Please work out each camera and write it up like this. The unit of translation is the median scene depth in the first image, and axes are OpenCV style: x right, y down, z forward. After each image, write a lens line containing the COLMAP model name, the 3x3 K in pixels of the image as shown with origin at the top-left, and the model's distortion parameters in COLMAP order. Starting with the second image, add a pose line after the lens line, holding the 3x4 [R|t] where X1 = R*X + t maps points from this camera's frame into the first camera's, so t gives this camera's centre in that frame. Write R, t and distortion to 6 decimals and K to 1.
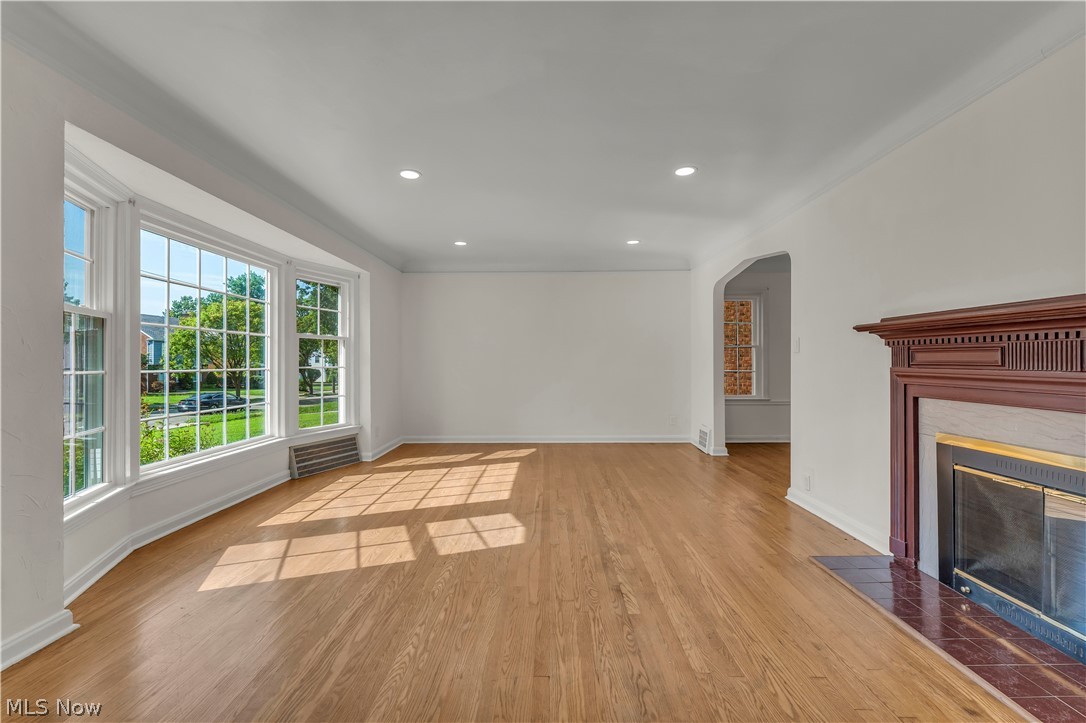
lens RADIAL K [[440.2, 0, 543.1], [0, 440.2, 362.6], [0, 0, 1]] dist [-0.002431, 0.000006]
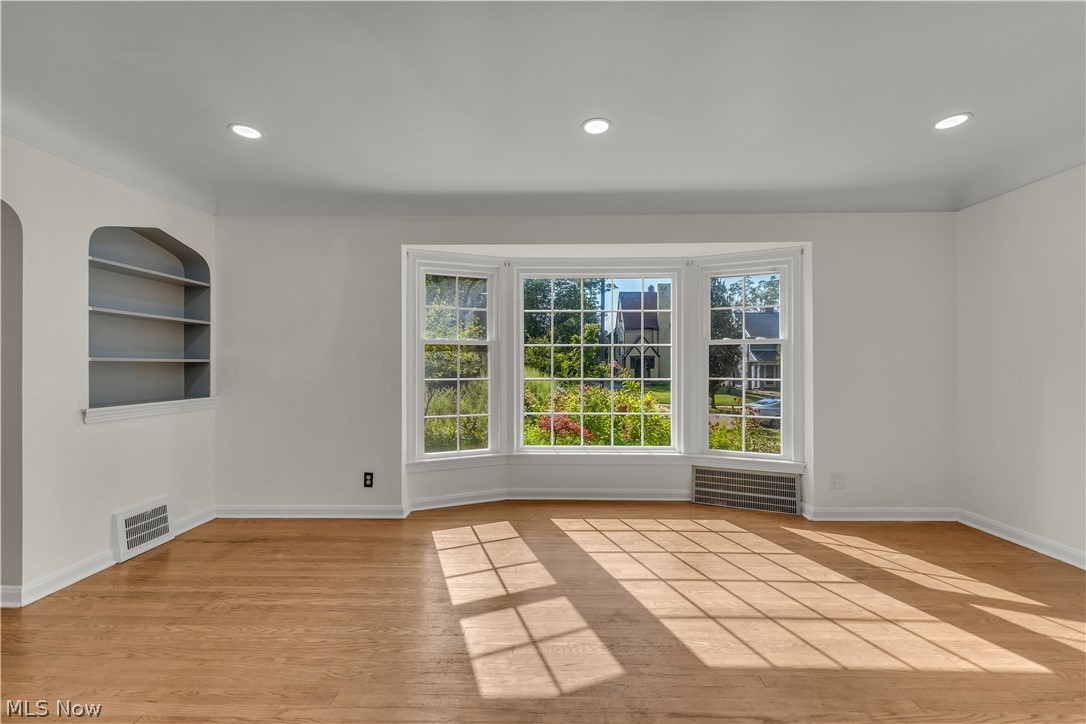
lens RADIAL K [[446.3, 0, 547.1], [0, 446.3, 366.7], [0, 0, 1]] dist [0.000326, 0.000094]
pose [[-0.007991, 0.007346, -0.999941, 0.525753], [-0.000646, 0.999973, 0.007352, -0.030187], [0.999968, 0.000705, -0.007987, 1.060745]]
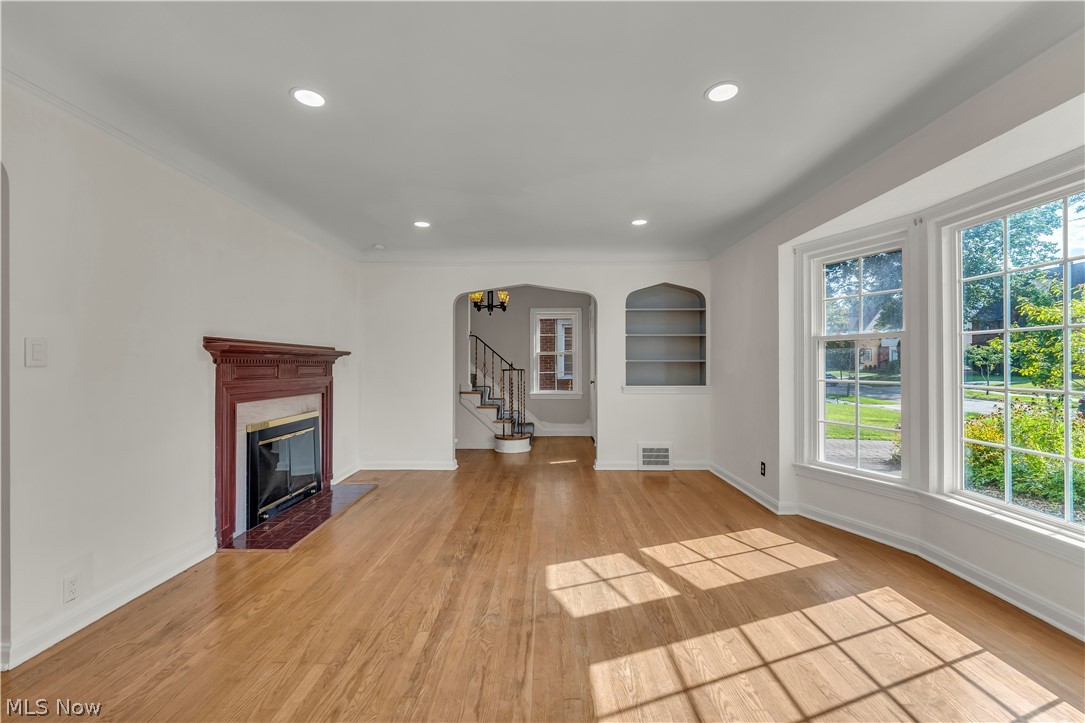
lens RADIAL K [[444.1, 0, 540.2], [0, 444.1, 364.2], [0, 0, 1]] dist [0.013371, -0.000190]
pose [[-0.999990, 0.003928, 0.002217, -0.035441], [0.003934, 0.999988, 0.002897, -0.031212], [-0.002206, 0.002906, -0.999993, 1.913506]]
